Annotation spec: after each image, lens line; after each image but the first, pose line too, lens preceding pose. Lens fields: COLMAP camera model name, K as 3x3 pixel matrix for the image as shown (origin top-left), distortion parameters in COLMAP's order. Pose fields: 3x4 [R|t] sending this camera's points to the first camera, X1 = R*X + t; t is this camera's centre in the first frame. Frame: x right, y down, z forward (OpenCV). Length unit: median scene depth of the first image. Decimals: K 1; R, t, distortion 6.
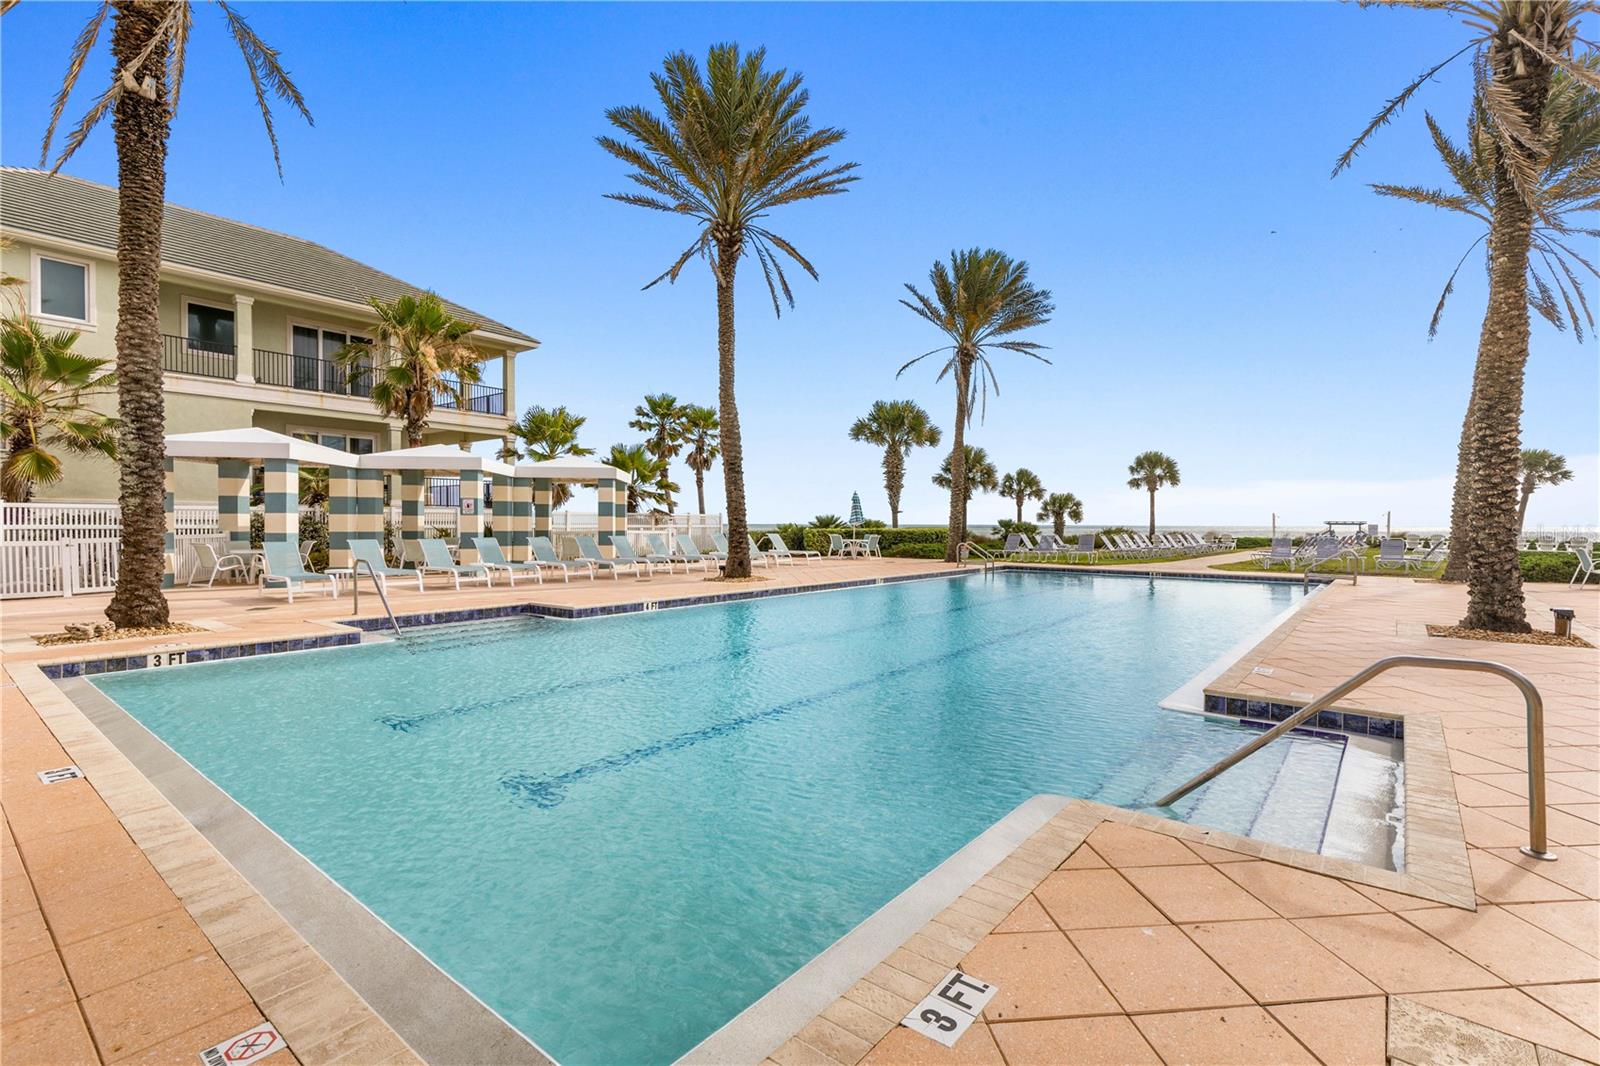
lens RADIAL K [[738.6, 0, 802.6], [0, 738.6, 534.0], [0, 0, 1]] dist [0.003364, 0.000319]
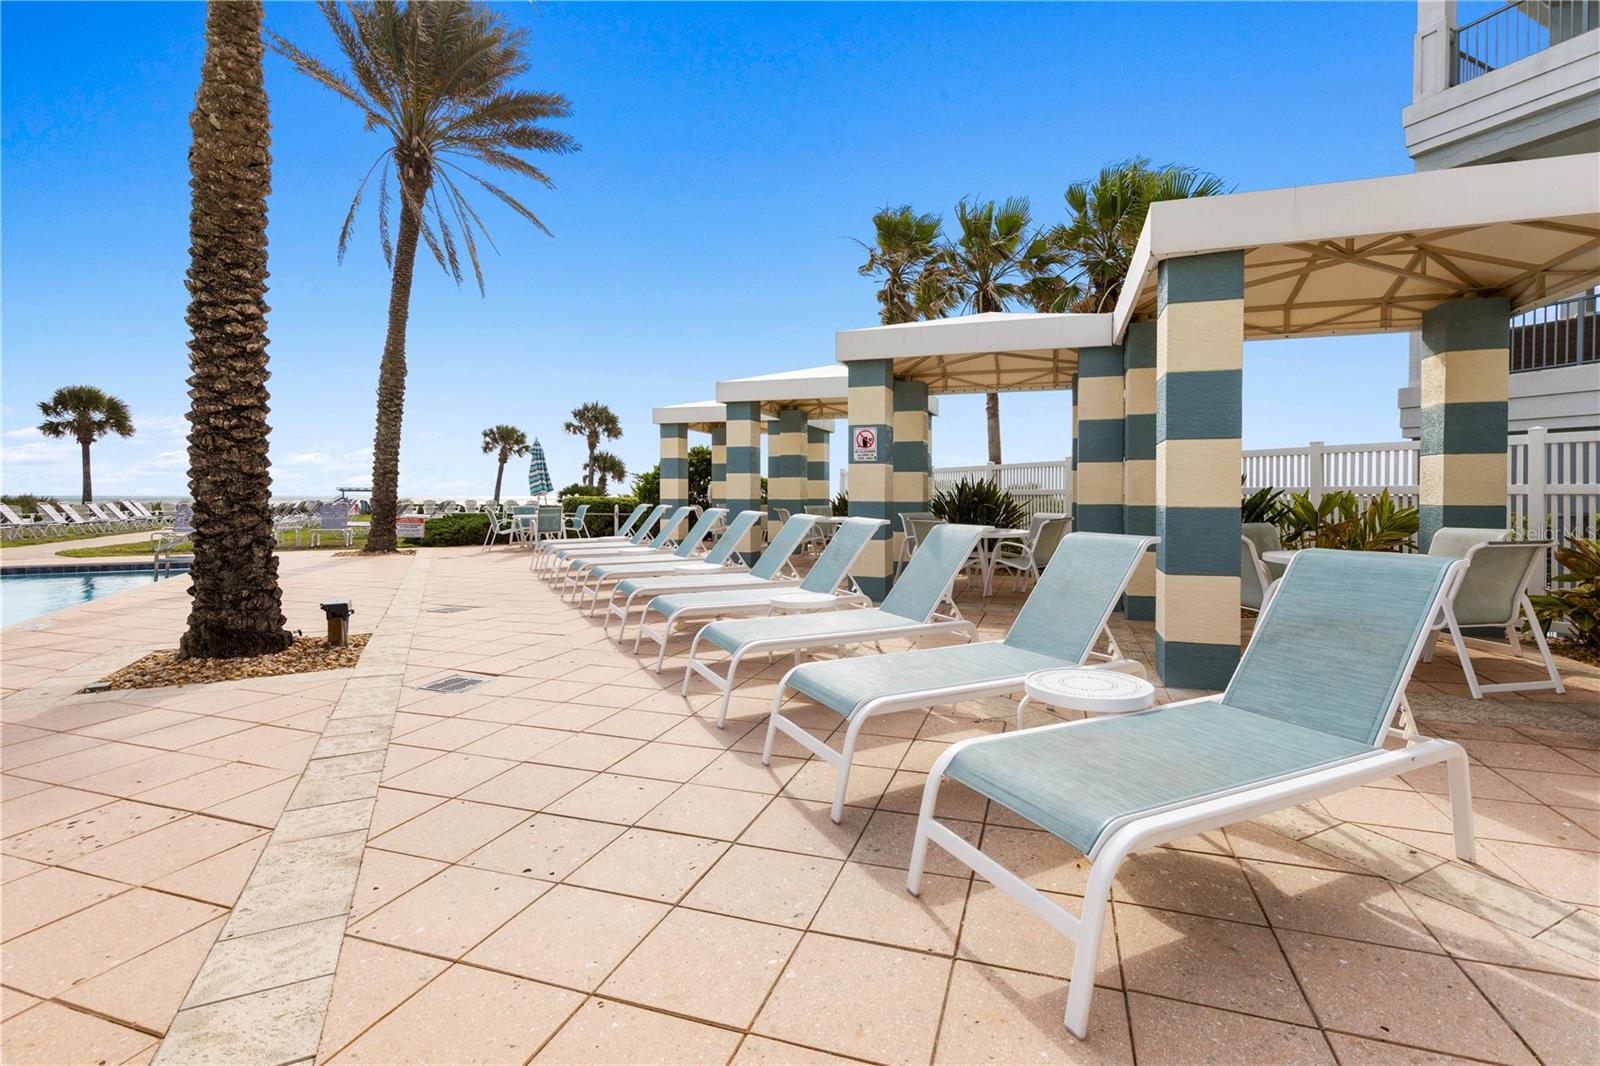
lens RADIAL K [[738.6, 0, 805.9], [0, 738.6, 524.3], [0, 0, 1]] dist [0.003364, 0.000319]
pose [[0.427594, -0.039195, 0.903121, 0.613005], [0.013240, 0.999224, 0.037097, 0.016507], [-0.903874, -0.003905, 0.427781, 0.361193]]
